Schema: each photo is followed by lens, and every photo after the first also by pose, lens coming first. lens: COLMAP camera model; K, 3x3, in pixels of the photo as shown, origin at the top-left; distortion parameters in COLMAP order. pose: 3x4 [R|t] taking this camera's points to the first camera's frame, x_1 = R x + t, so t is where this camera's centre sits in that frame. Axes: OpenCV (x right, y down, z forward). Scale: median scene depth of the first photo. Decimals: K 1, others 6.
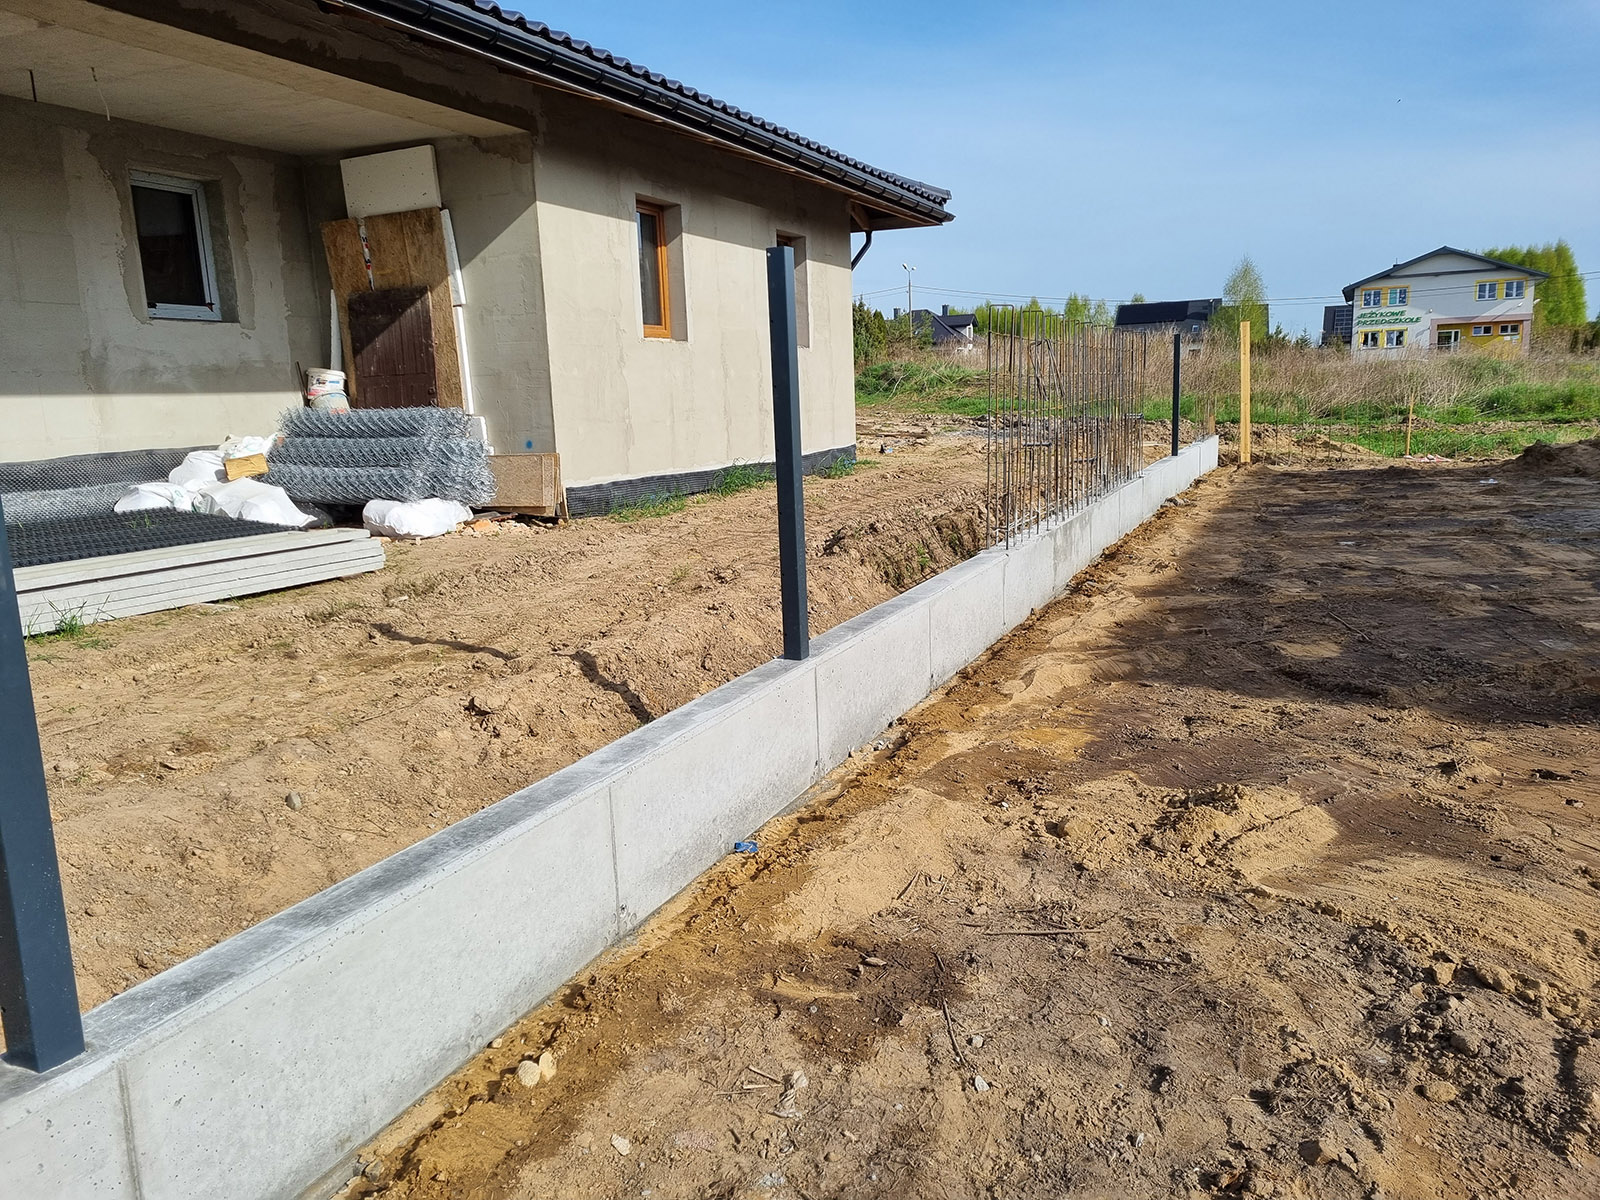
lens RADIAL K [[1202.9, 0, 795.2], [0, 1202.9, 605.9], [0, 0, 1]] dist [0.067293, -0.031483]
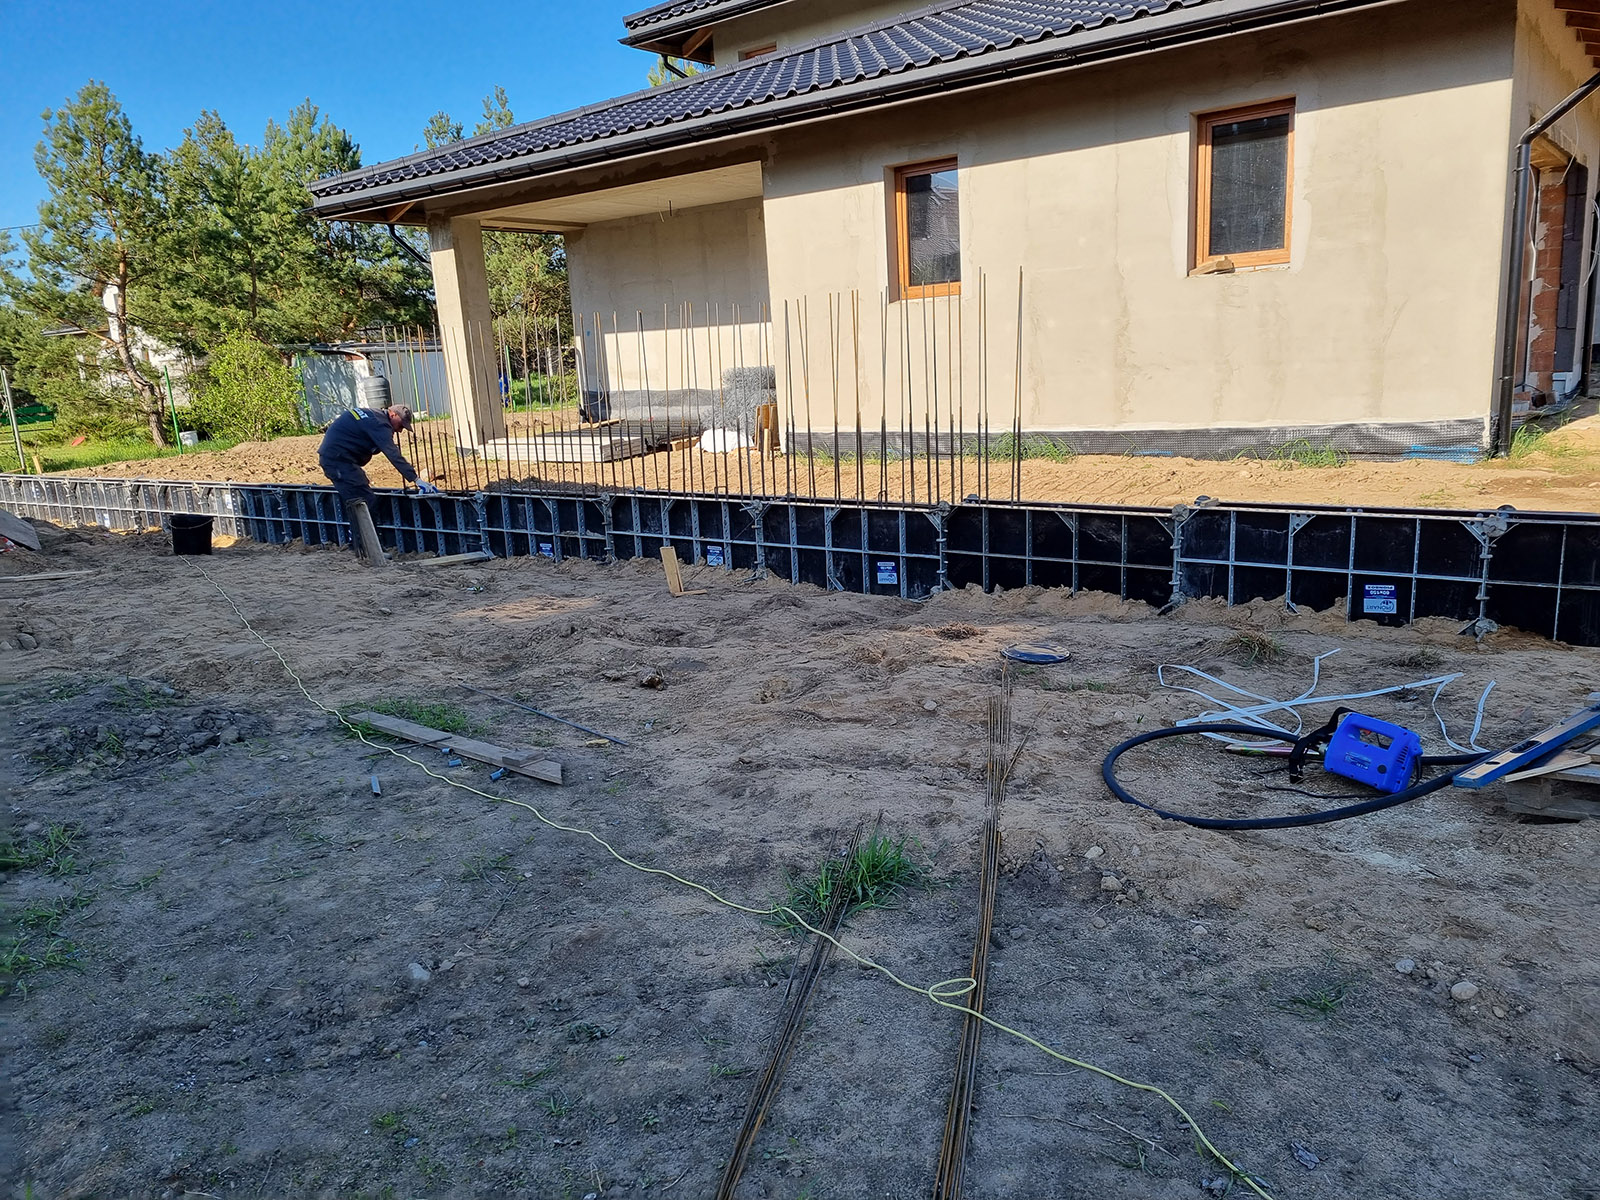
lens RADIAL K [[1202.9, 0, 799.1], [0, 1202.9, 613.9], [0, 0, 1]] dist [0.067293, -0.031483]
pose [[-0.214328, 0.254550, -0.943010, 0.548971], [-0.101745, 0.954375, 0.280742, -0.141004], [0.971448, 0.156117, -0.178650, 0.649800]]
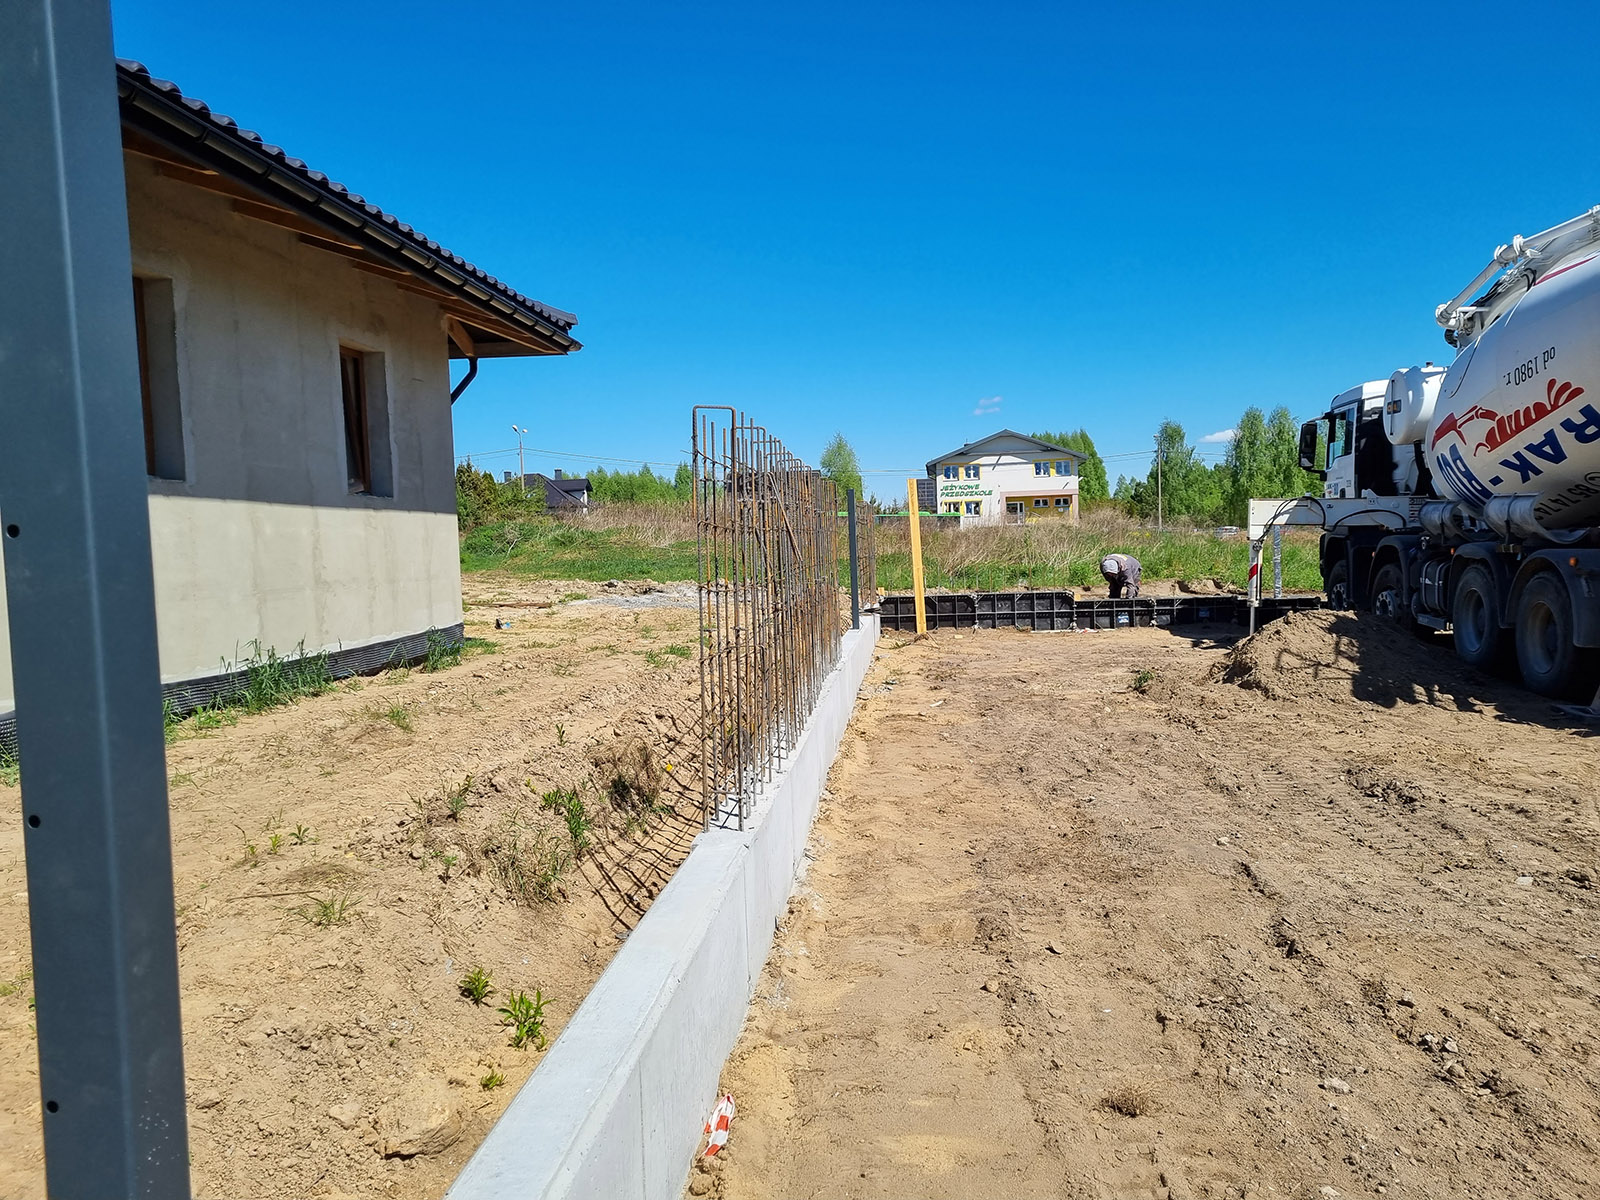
lens RADIAL K [[1202.9, 0, 813.3], [0, 1202.9, 595.6], [0, 0, 1]] dist [0.067293, -0.031483]
pose [[0.946508, -0.014973, 0.322332, 0.011060], [0.060424, 0.989478, -0.131466, -0.030301], [-0.316971, 0.143910, 0.937454, 0.170555]]
